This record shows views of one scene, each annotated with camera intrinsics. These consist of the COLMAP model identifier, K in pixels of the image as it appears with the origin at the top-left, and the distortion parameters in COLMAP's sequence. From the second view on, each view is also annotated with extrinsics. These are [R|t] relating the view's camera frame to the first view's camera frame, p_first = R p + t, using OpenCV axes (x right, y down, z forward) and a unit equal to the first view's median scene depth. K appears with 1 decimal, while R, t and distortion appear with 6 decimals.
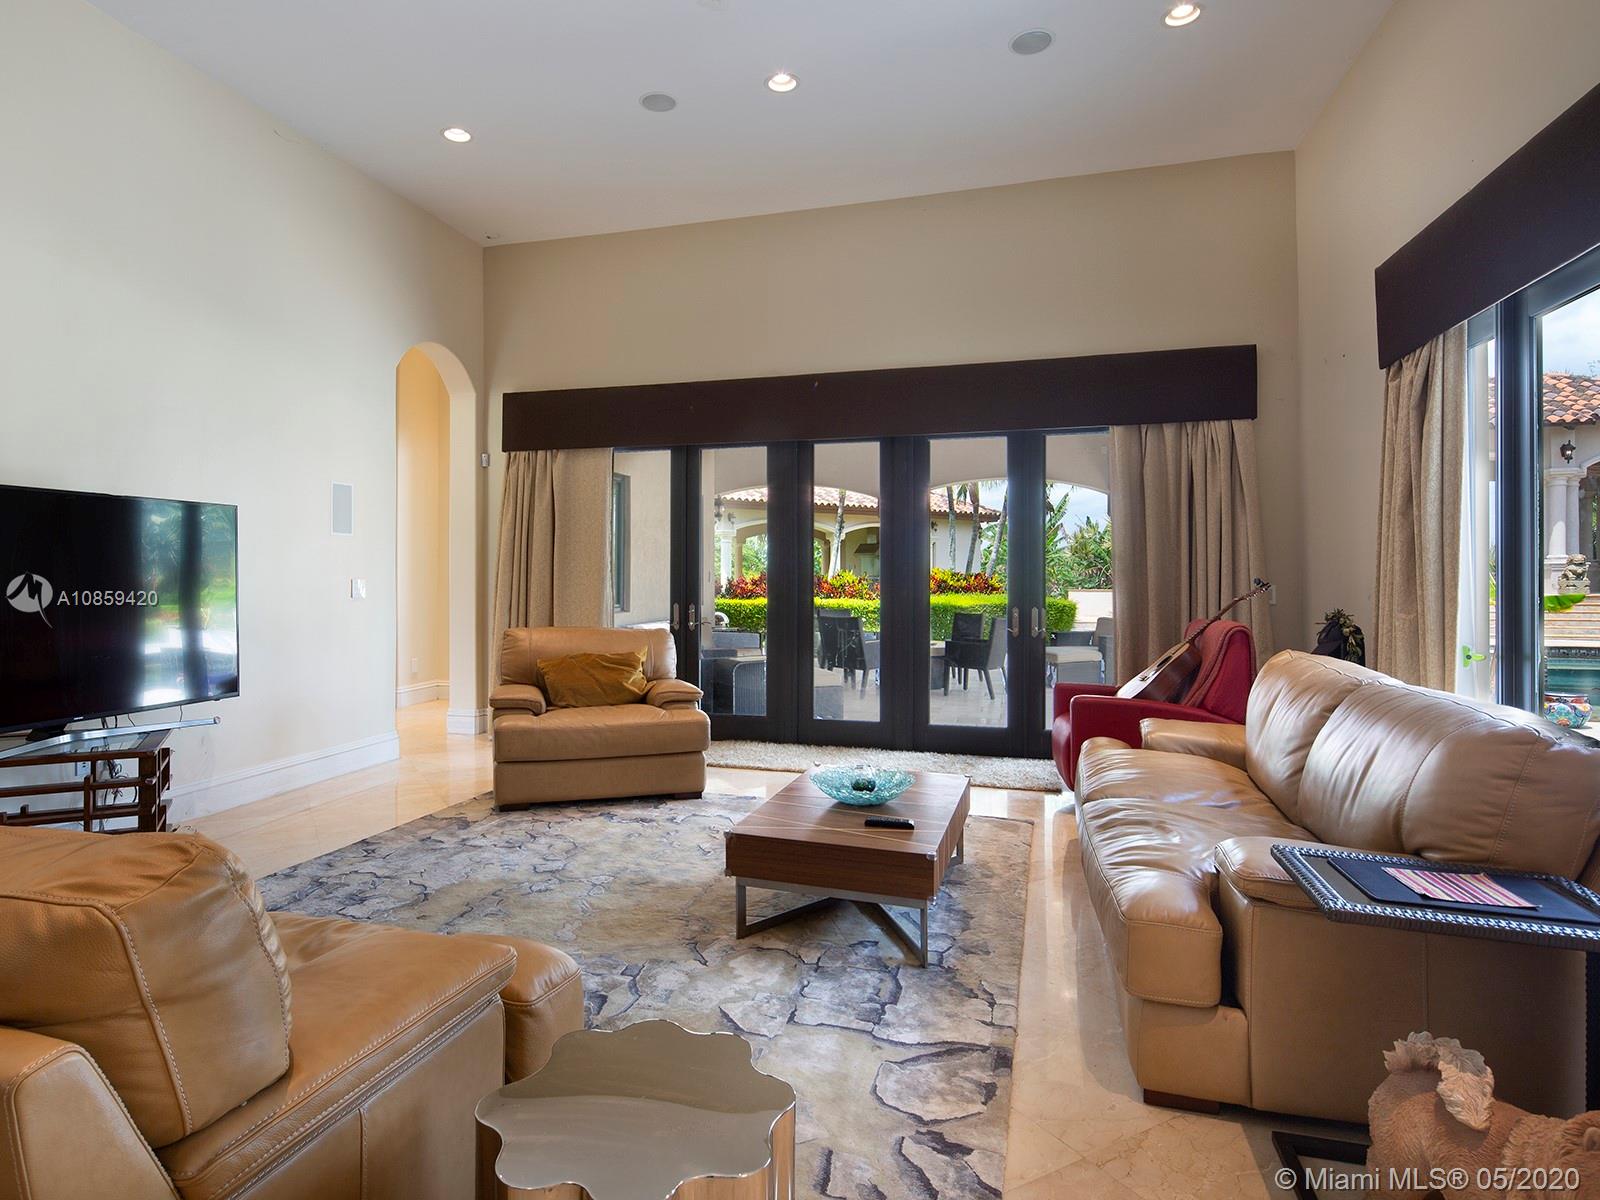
lens RADIAL K [[1068.2, 0, 811.3], [0, 1068.2, 594.0], [0, 0, 1]] dist [0.016569, 0.000027]
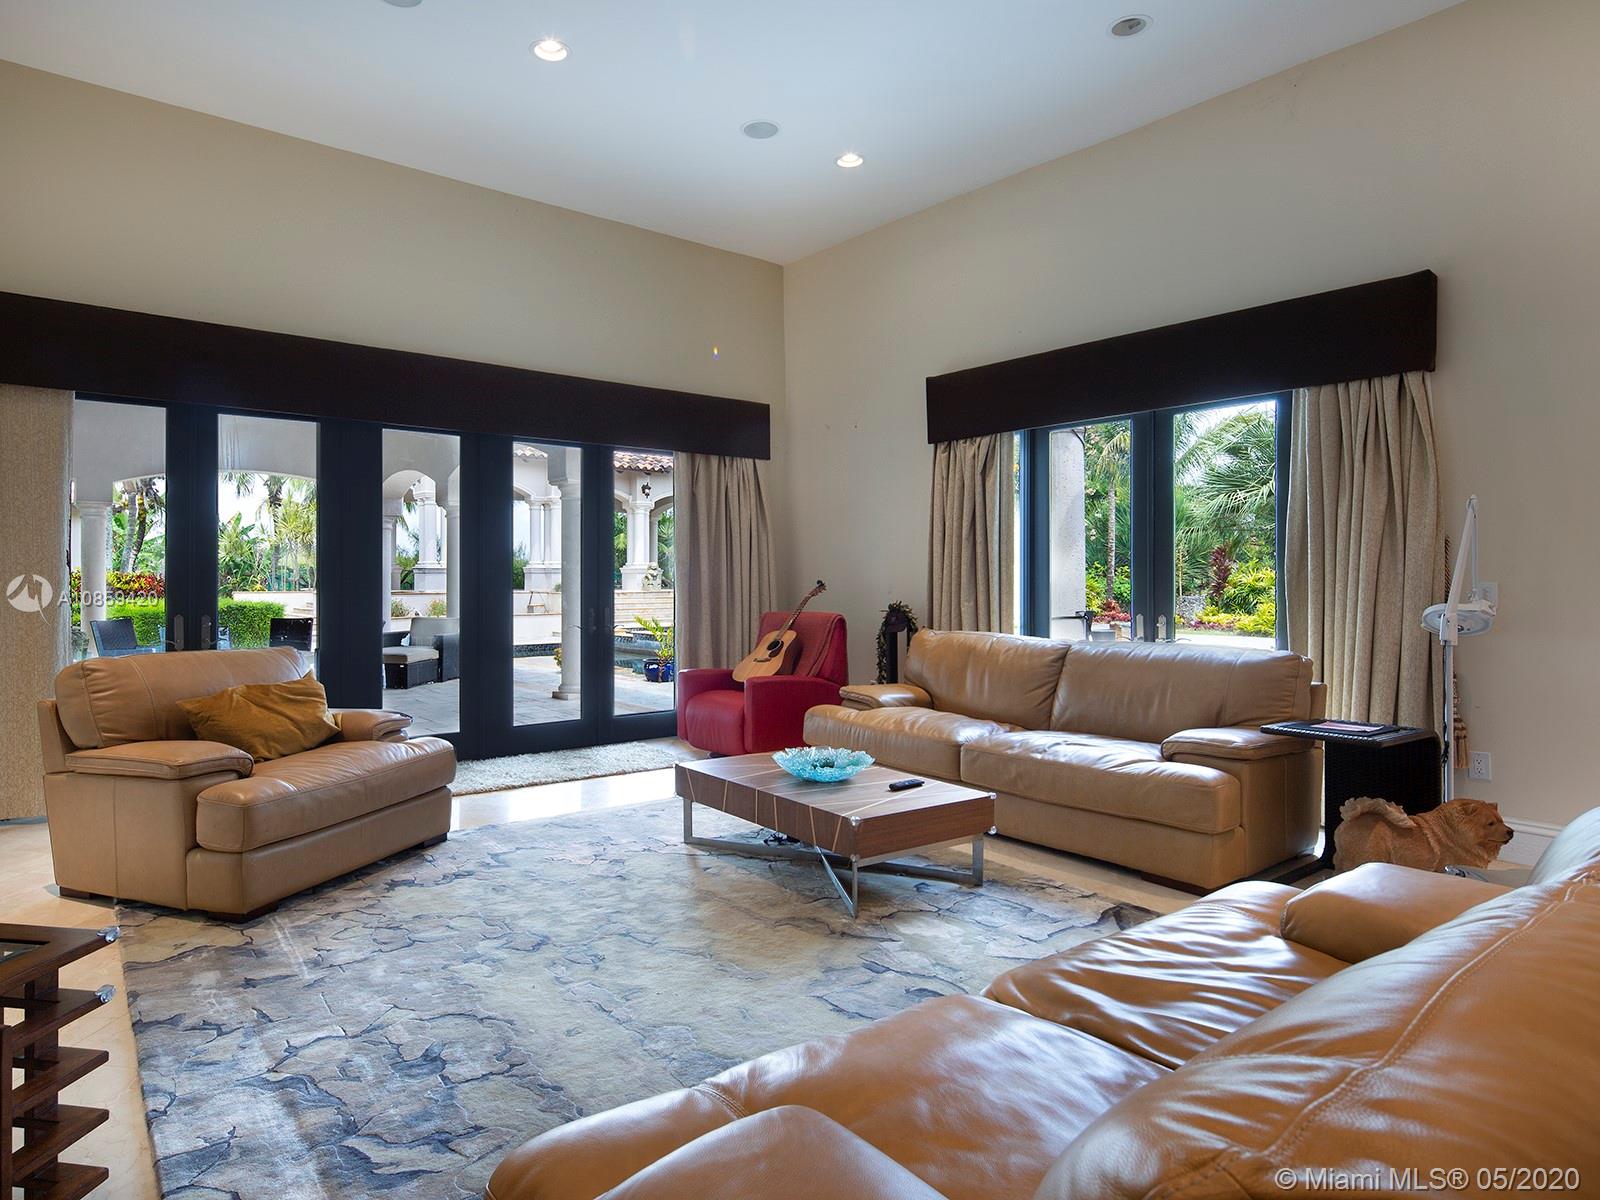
lens RADIAL K [[955.8, 0, 799.1], [0, 955.8, 591.2], [0, 0, 1]] dist [0.003036, -0.004364]
pose [[0.521341, -0.012731, 0.853253, -0.648165], [0.014267, 0.999879, 0.006202, -0.007960], [-0.853229, 0.008940, 0.521460, 0.390817]]
